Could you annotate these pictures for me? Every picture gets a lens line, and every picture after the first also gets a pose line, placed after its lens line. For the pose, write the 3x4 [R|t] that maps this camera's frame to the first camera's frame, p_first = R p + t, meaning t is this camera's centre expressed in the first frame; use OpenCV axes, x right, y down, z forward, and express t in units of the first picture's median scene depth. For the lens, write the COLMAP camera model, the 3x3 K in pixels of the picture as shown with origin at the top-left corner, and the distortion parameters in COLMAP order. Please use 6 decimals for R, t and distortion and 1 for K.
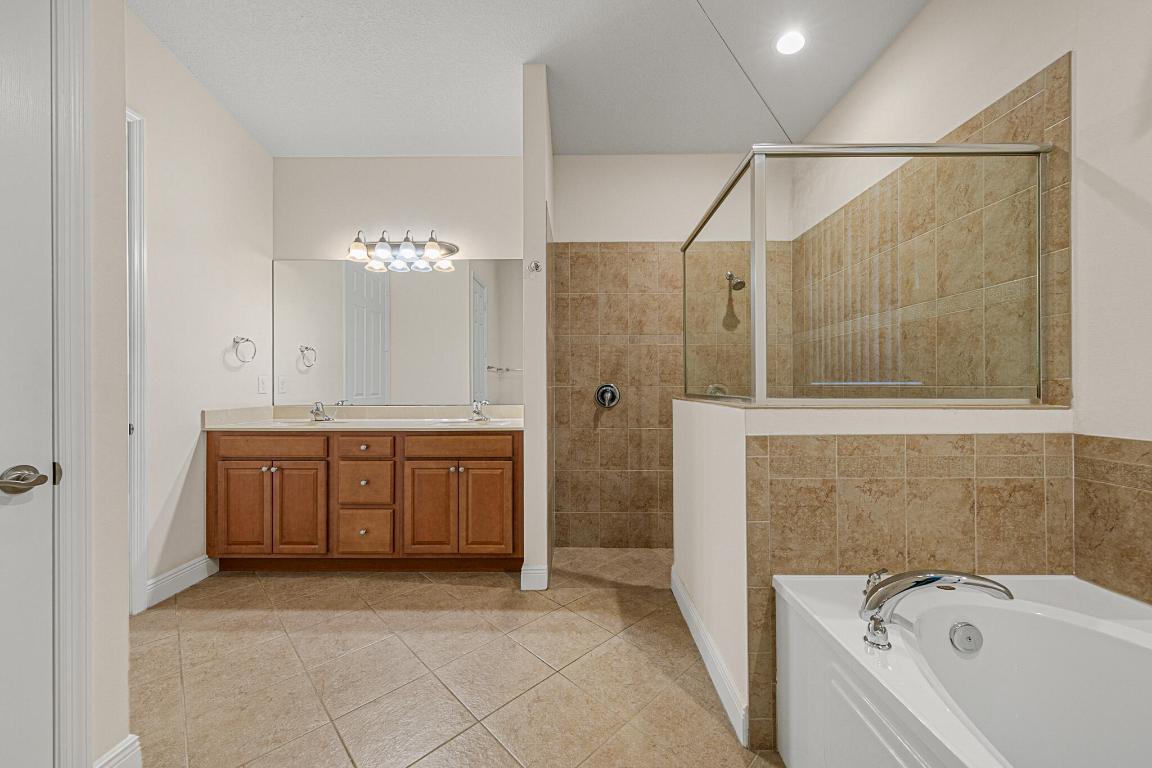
lens RADIAL K [[429.7, 0, 577.2], [0, 429.7, 386.5], [0, 0, 1]] dist [-0.000031, 0.000003]
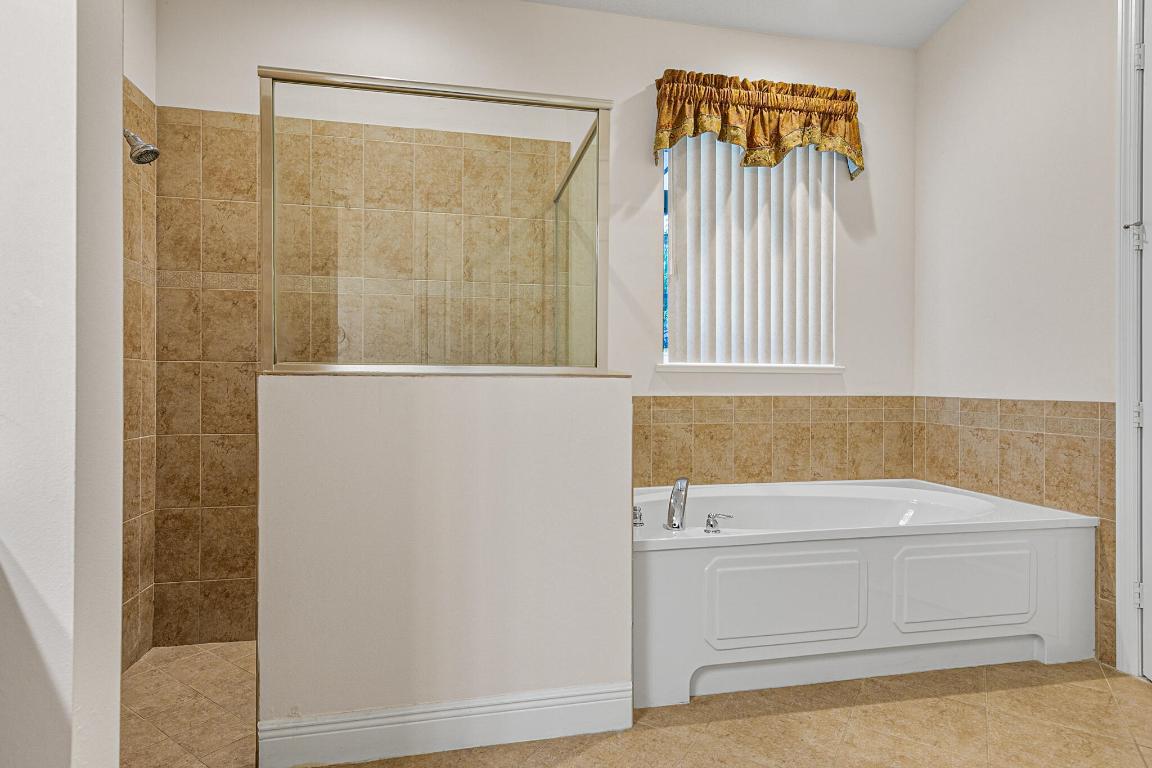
lens RADIAL K [[610.1, 0, 575.0], [0, 610.1, 380.5], [0, 0, 1]] dist [0.019504, 0.000221]
pose [[-0.212029, 0.003268, 0.977258, -0.725691], [-0.003122, 0.999987, -0.004022, 0.048191], [-0.977258, -0.003904, -0.212016, 1.097325]]
